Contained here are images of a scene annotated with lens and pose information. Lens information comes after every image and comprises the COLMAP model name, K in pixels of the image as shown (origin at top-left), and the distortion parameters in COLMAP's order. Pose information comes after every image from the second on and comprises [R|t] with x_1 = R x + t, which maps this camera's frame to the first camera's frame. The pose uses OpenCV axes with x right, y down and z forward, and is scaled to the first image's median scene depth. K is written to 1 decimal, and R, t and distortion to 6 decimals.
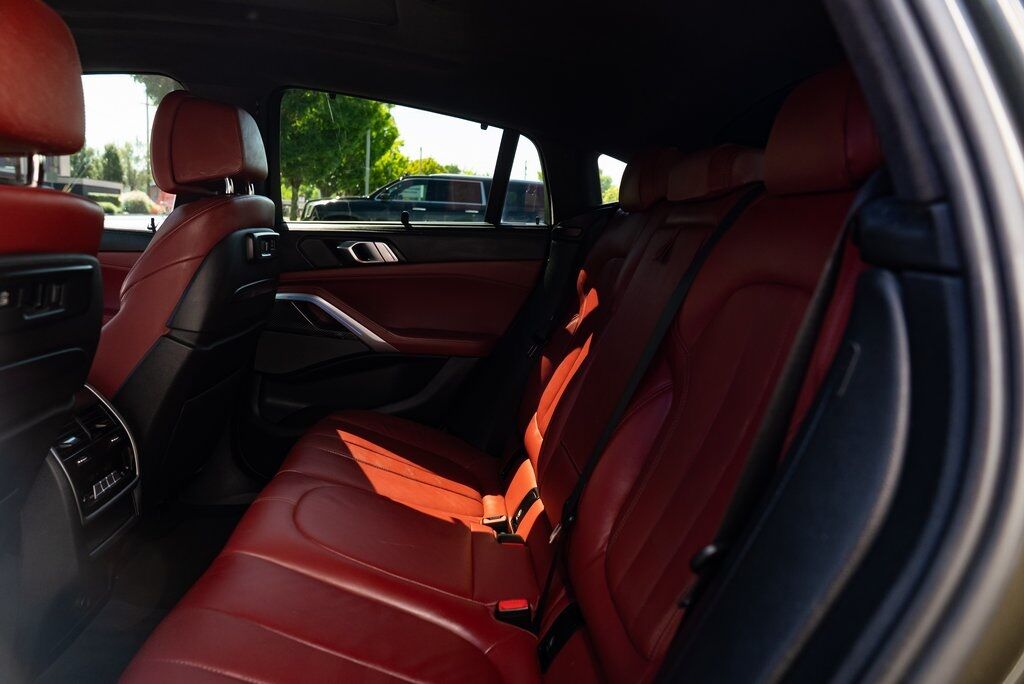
lens RADIAL K [[695.1, 0, 516.9], [0, 695.1, 340.2], [0, 0, 1]] dist [-0.036204, 0.028126]
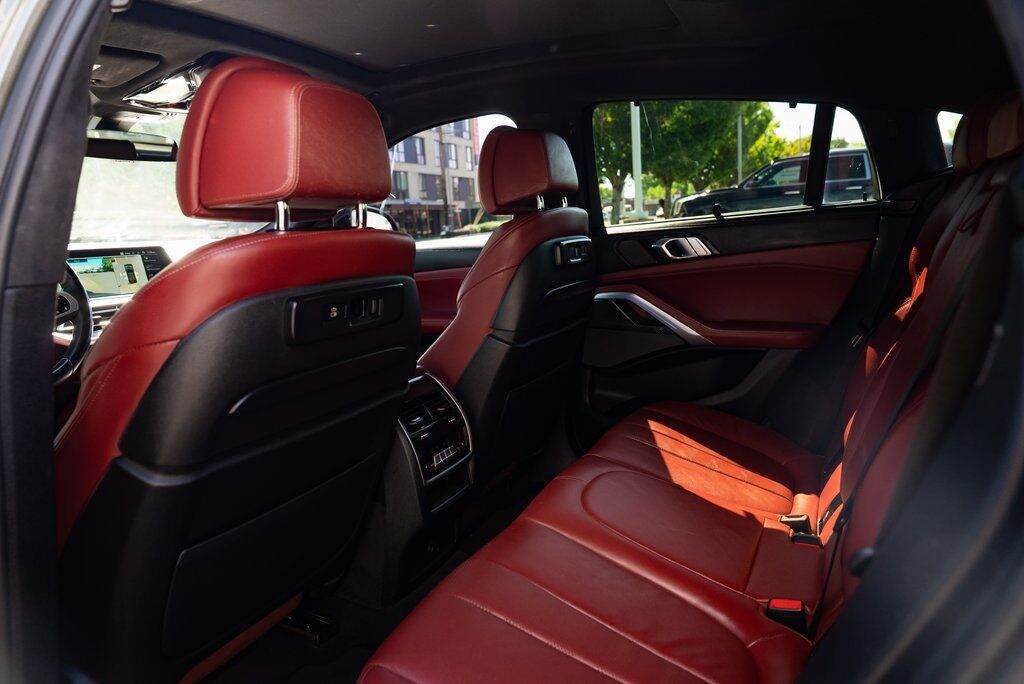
lens RADIAL K [[695.1, 0, 516.9], [0, 695.1, 340.2], [0, 0, 1]] dist [-0.036204, 0.028126]
pose [[0.862066, -0.023527, -0.506249, 0.116878], [0.027726, 0.999615, 0.000759, 0.002005], [0.506037, -0.014690, 0.862387, -0.009553]]
